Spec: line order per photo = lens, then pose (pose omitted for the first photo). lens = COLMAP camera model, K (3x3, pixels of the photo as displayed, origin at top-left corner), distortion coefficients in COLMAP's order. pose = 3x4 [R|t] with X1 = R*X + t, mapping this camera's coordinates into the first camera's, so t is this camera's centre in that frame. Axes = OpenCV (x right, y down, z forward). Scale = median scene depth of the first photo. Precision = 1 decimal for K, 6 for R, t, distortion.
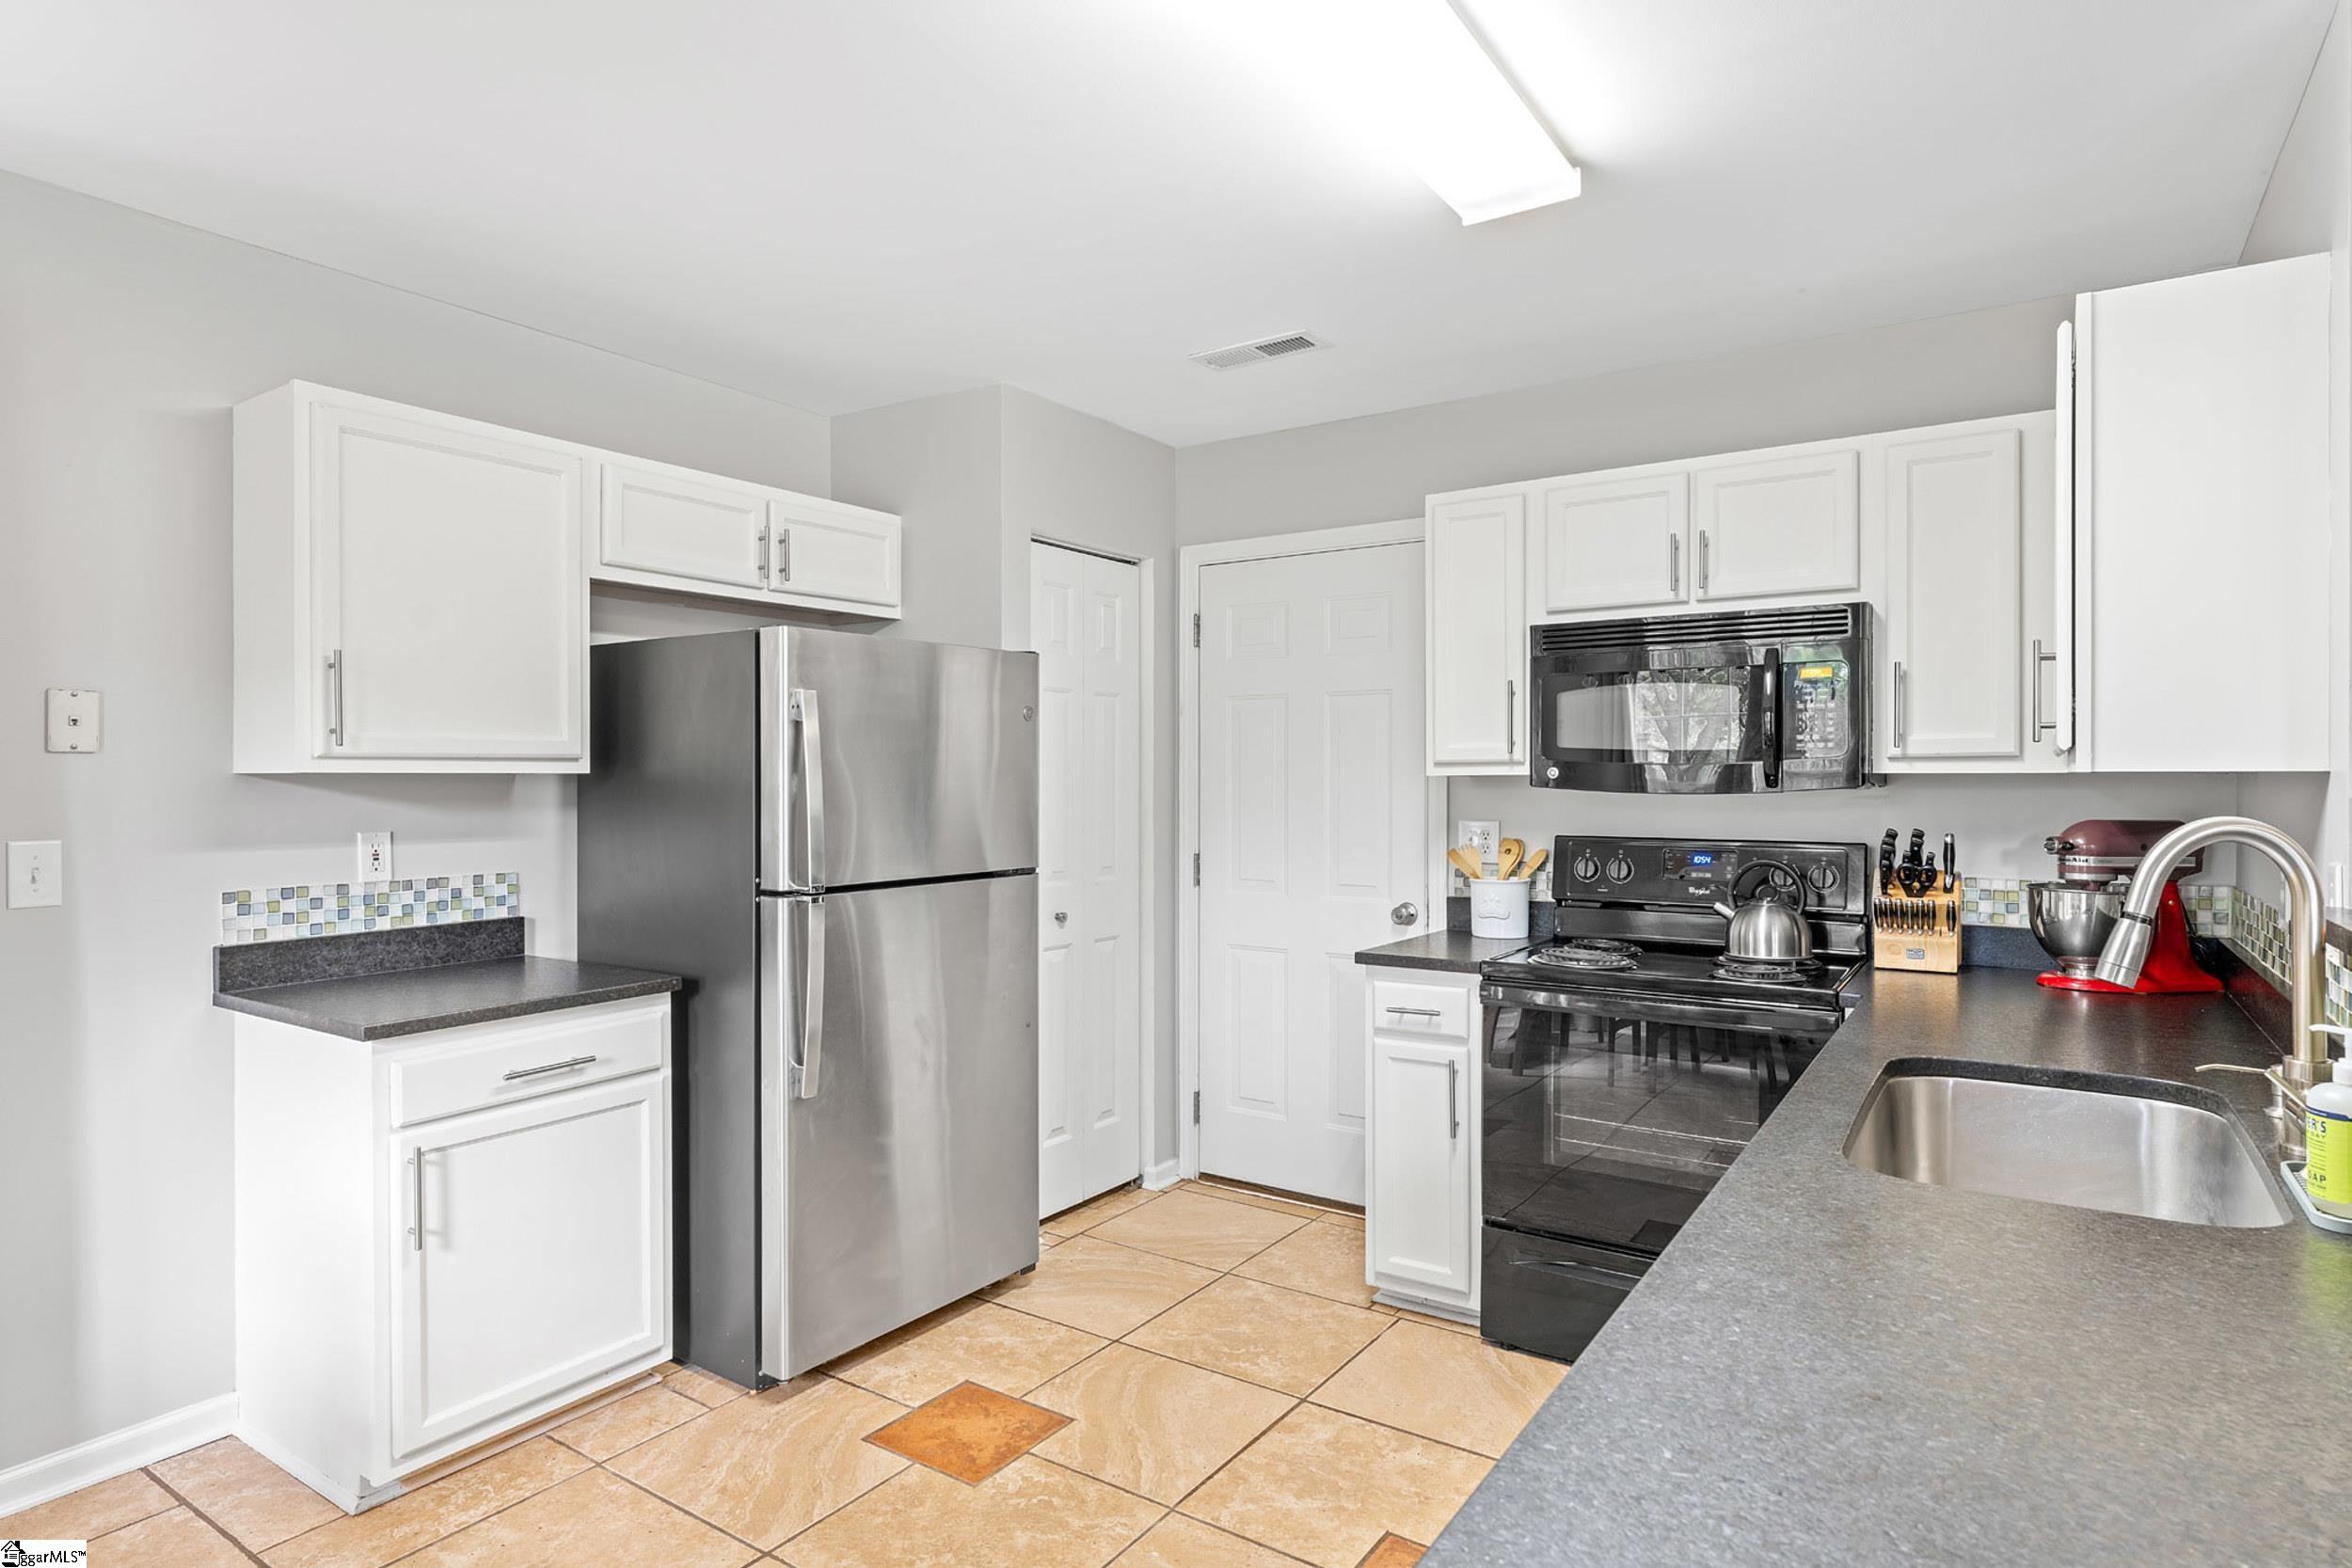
lens RADIAL K [[1273.6, 0, 1176.7], [0, 1273.6, 783.9], [0, 0, 1]] dist [-0.015226, 0.000262]
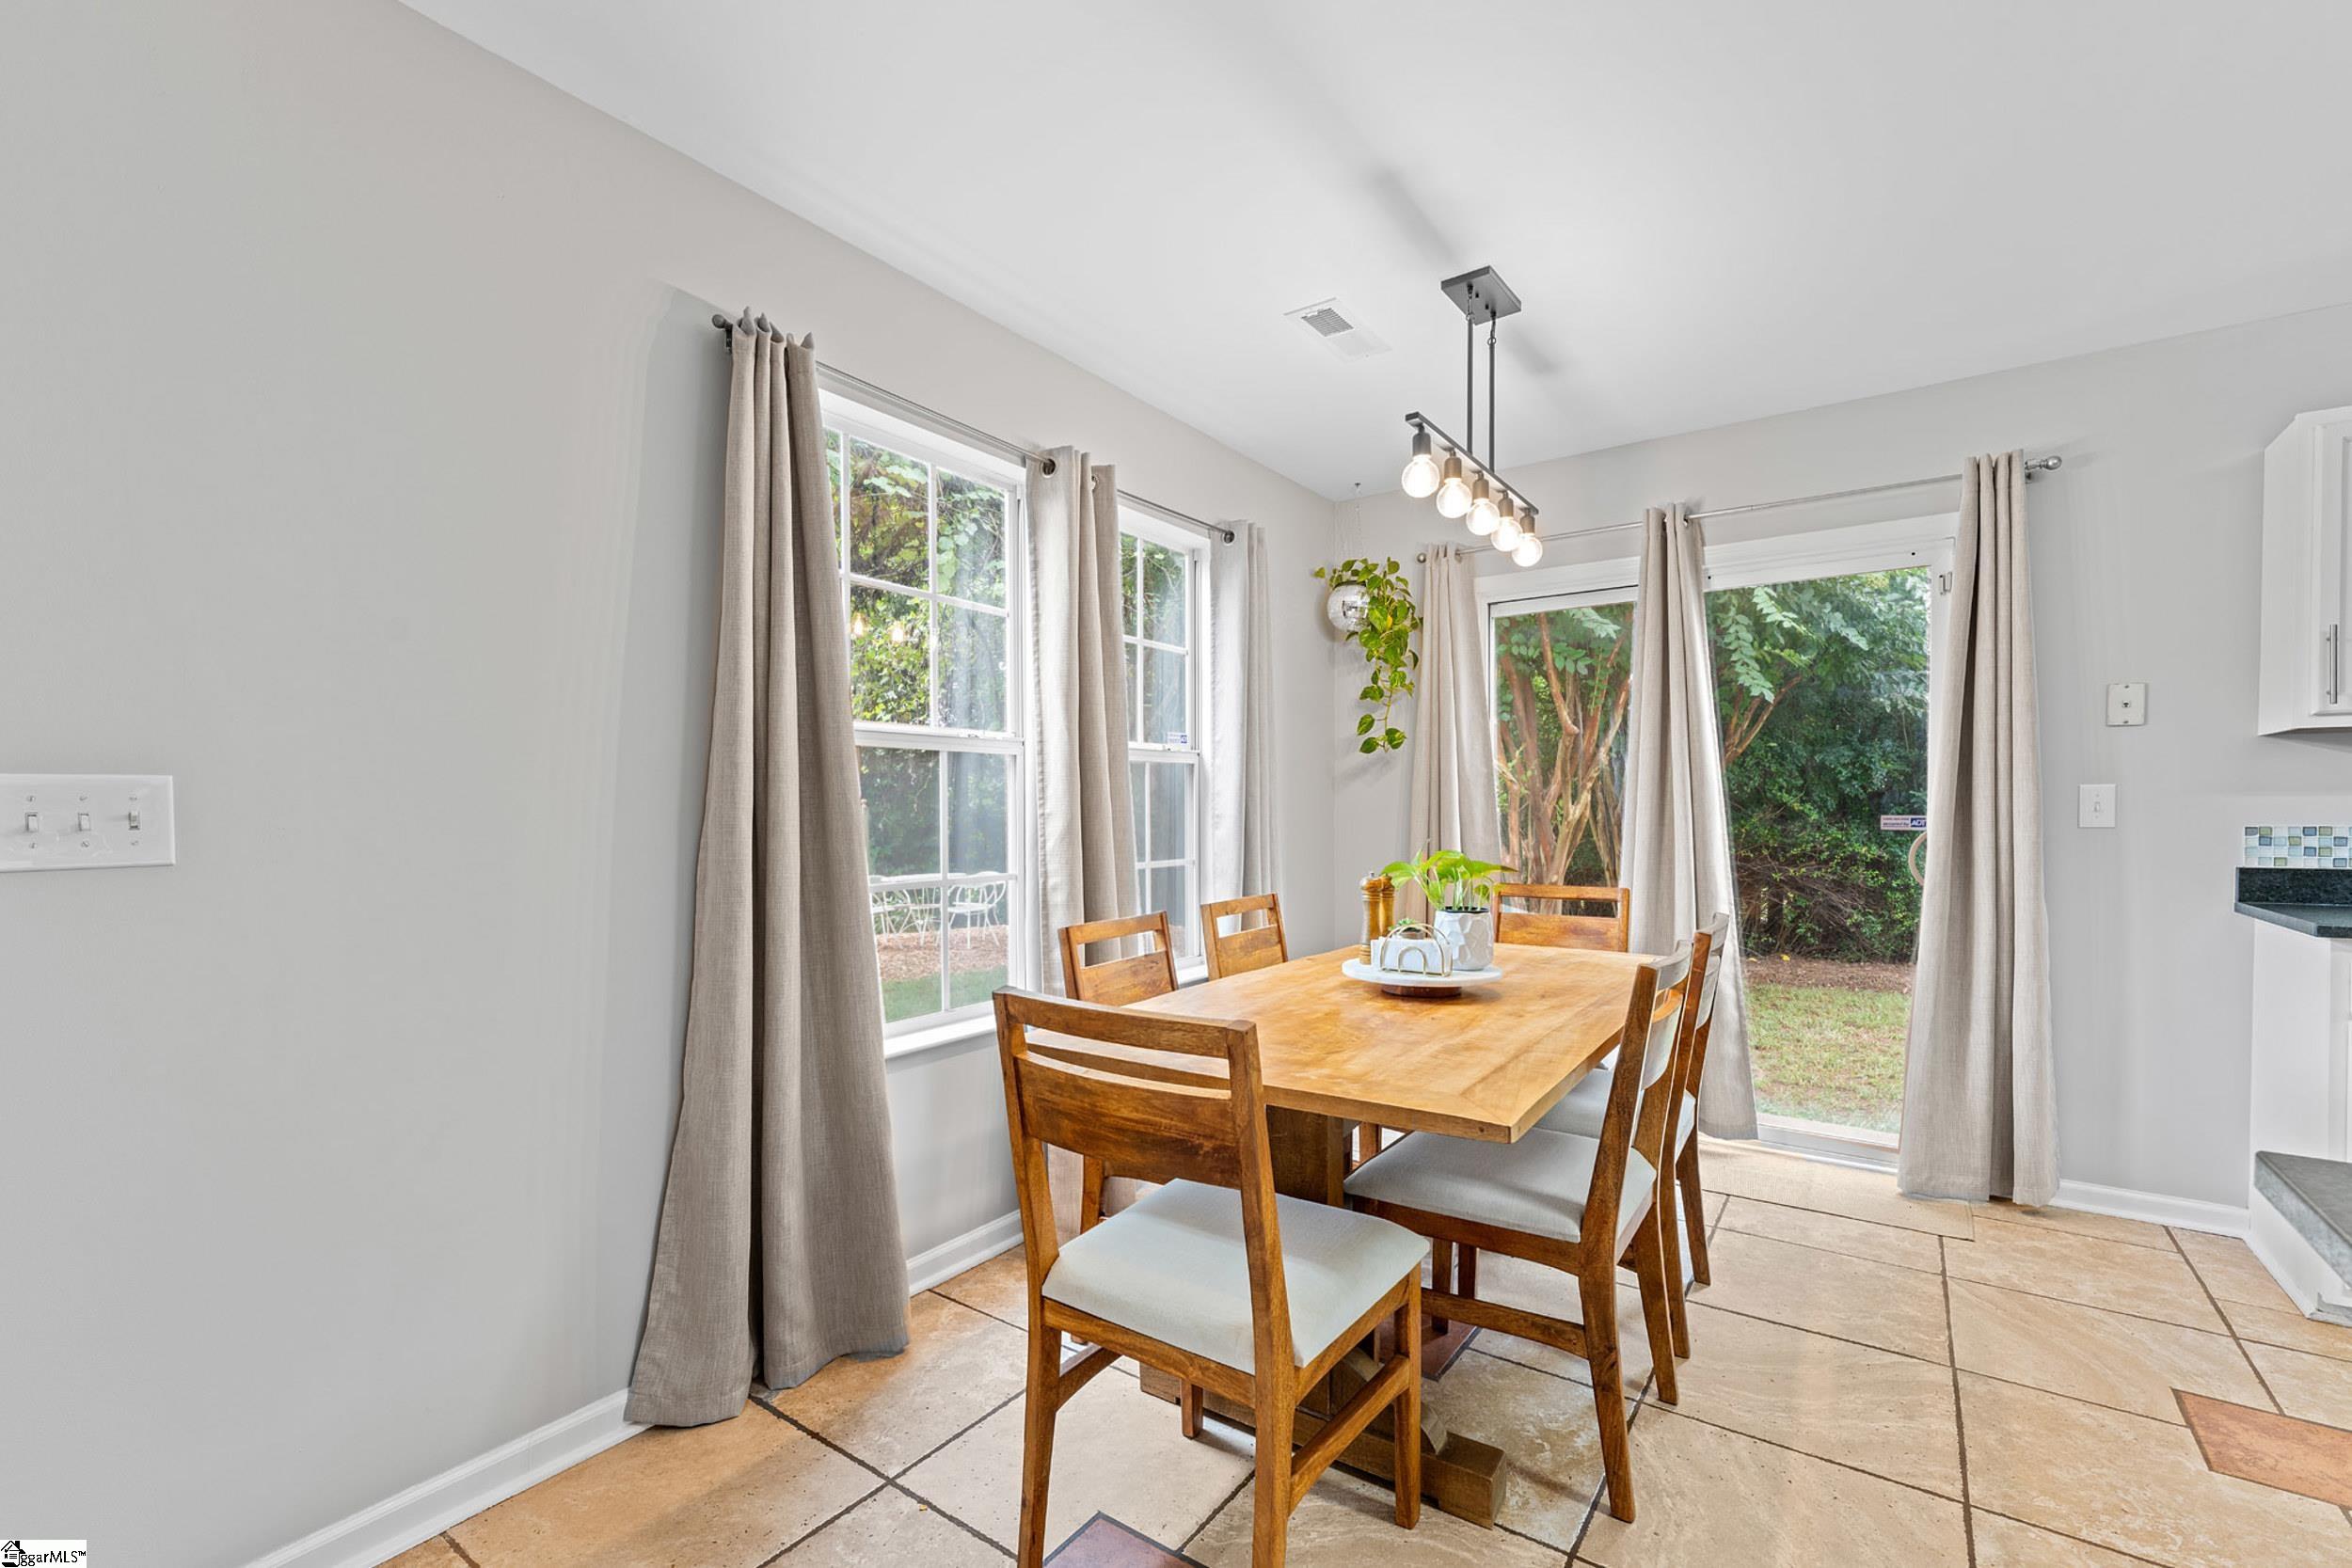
lens RADIAL K [[1006.8, 0, 1175.9], [0, 1006.8, 793.1], [0, 0, 1]] dist [-0.001749, -0.000245]
pose [[-0.022675, -0.002954, -0.999739, 0.307401], [0.000239, 0.999996, -0.002960, 0.053993], [0.999743, -0.000306, -0.022674, -0.082042]]
